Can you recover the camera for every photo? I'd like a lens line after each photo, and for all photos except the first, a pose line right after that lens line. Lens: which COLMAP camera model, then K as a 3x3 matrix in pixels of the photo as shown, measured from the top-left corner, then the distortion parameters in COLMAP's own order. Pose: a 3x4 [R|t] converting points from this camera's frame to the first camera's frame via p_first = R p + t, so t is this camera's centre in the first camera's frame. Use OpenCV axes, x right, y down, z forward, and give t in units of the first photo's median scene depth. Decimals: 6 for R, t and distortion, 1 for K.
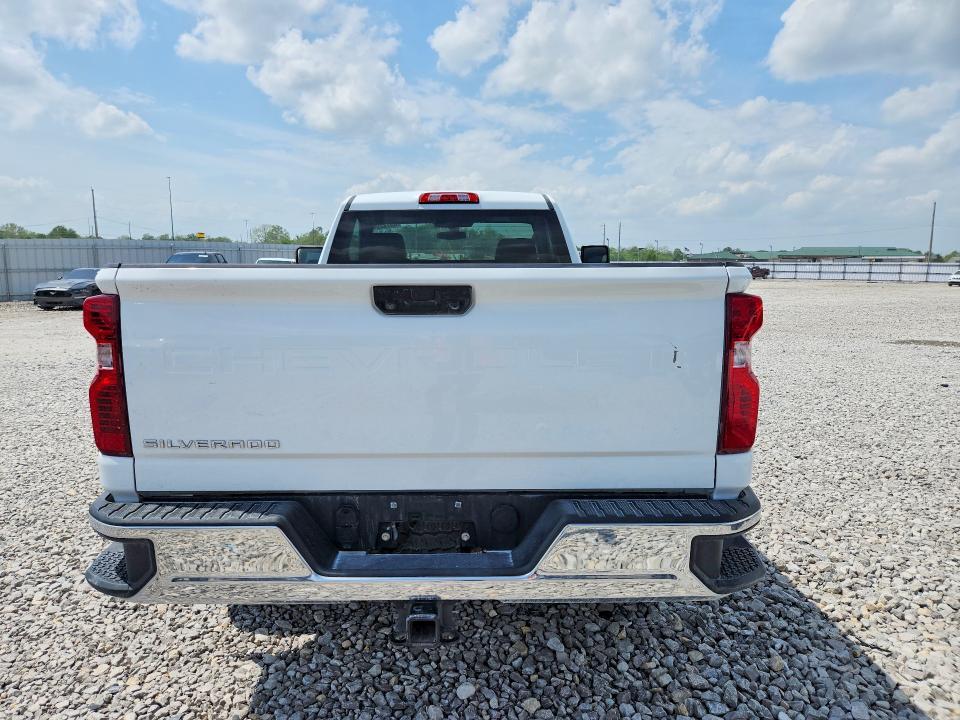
lens RADIAL K [[715.2, 0, 480.0], [0, 715.2, 360.0], [0, 0, 1]] dist [0.051722, -0.047452]
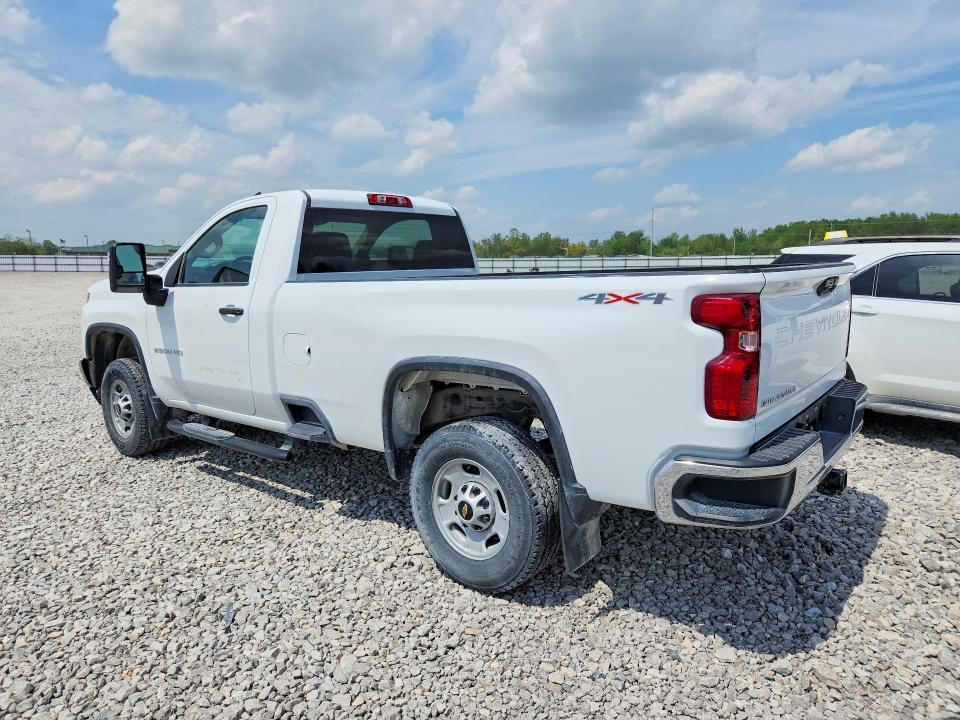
lens RADIAL K [[715.2, 0, 480.0], [0, 715.2, 360.0], [0, 0, 1]] dist [0.051722, -0.047452]
pose [[0.588632, -0.115401, 0.800122, -0.141177], [0.107466, 0.992144, 0.064036, -0.008614], [-0.801226, 0.048292, 0.596410, 0.050066]]
